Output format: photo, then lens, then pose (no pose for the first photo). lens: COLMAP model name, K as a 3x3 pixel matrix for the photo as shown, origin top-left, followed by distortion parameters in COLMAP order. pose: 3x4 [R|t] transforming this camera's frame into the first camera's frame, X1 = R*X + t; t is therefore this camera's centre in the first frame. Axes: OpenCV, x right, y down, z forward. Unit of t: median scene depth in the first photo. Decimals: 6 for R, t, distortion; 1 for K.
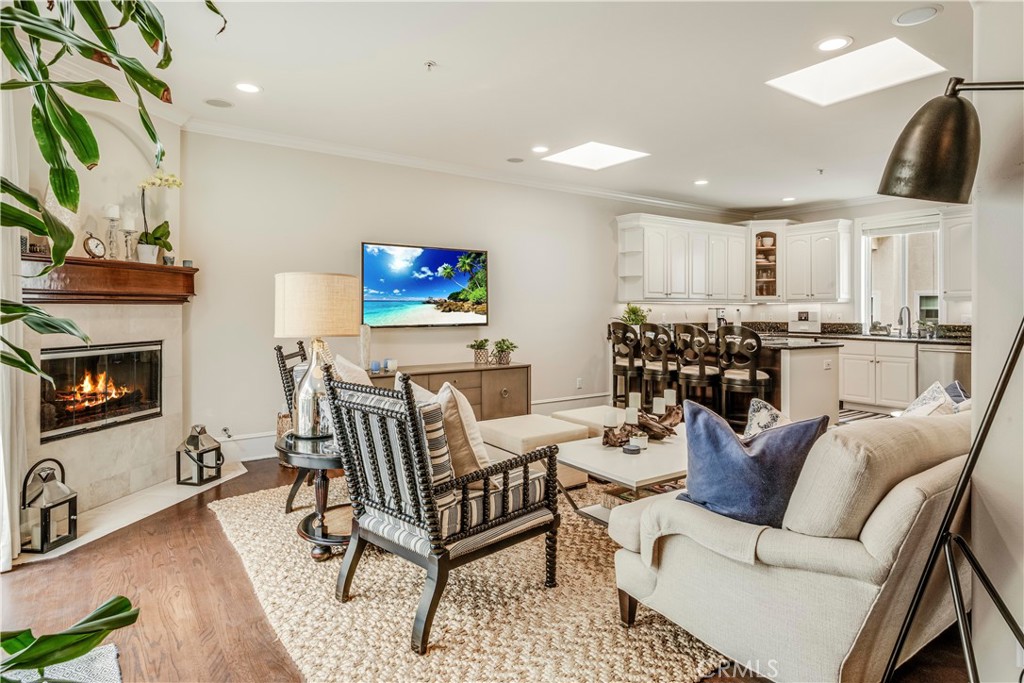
lens RADIAL K [[554.3, 0, 508.5], [0, 554.3, 308.1], [0, 0, 1]] dist [0.005641, -0.000045]
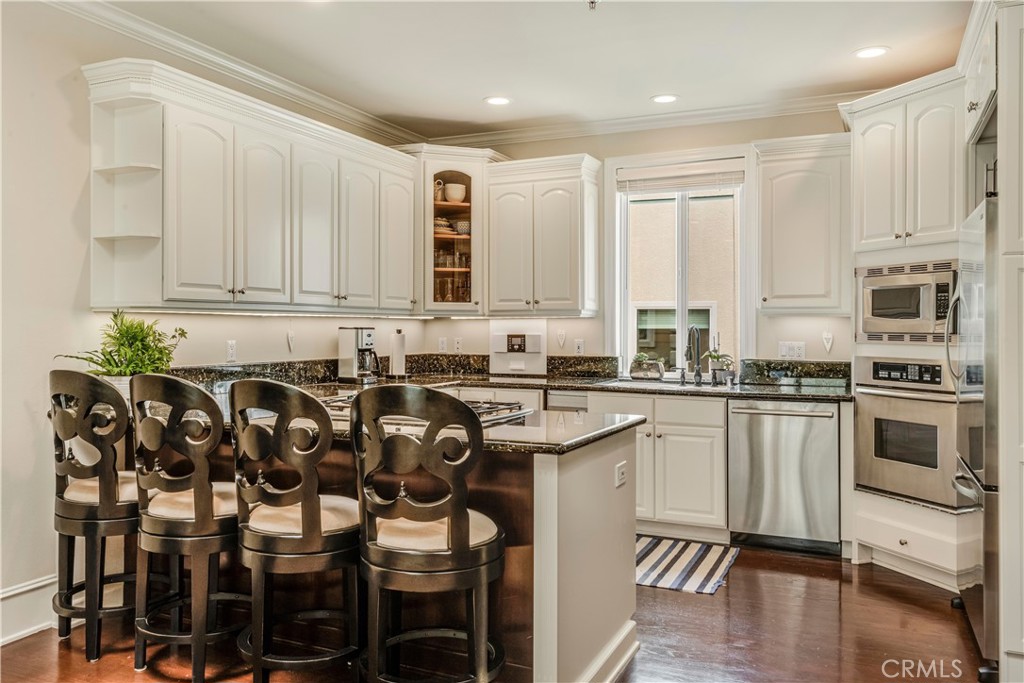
lens RADIAL K [[828.4, 0, 512.0], [0, 828.4, 341.5], [0, 0, 1]] dist [-0.004358, -0.001336]
pose [[0.856404, -0.005701, 0.516274, 0.144794], [-0.005553, 0.999780, 0.020250, -0.002778], [-0.516276, -0.020209, 0.856184, 0.380814]]
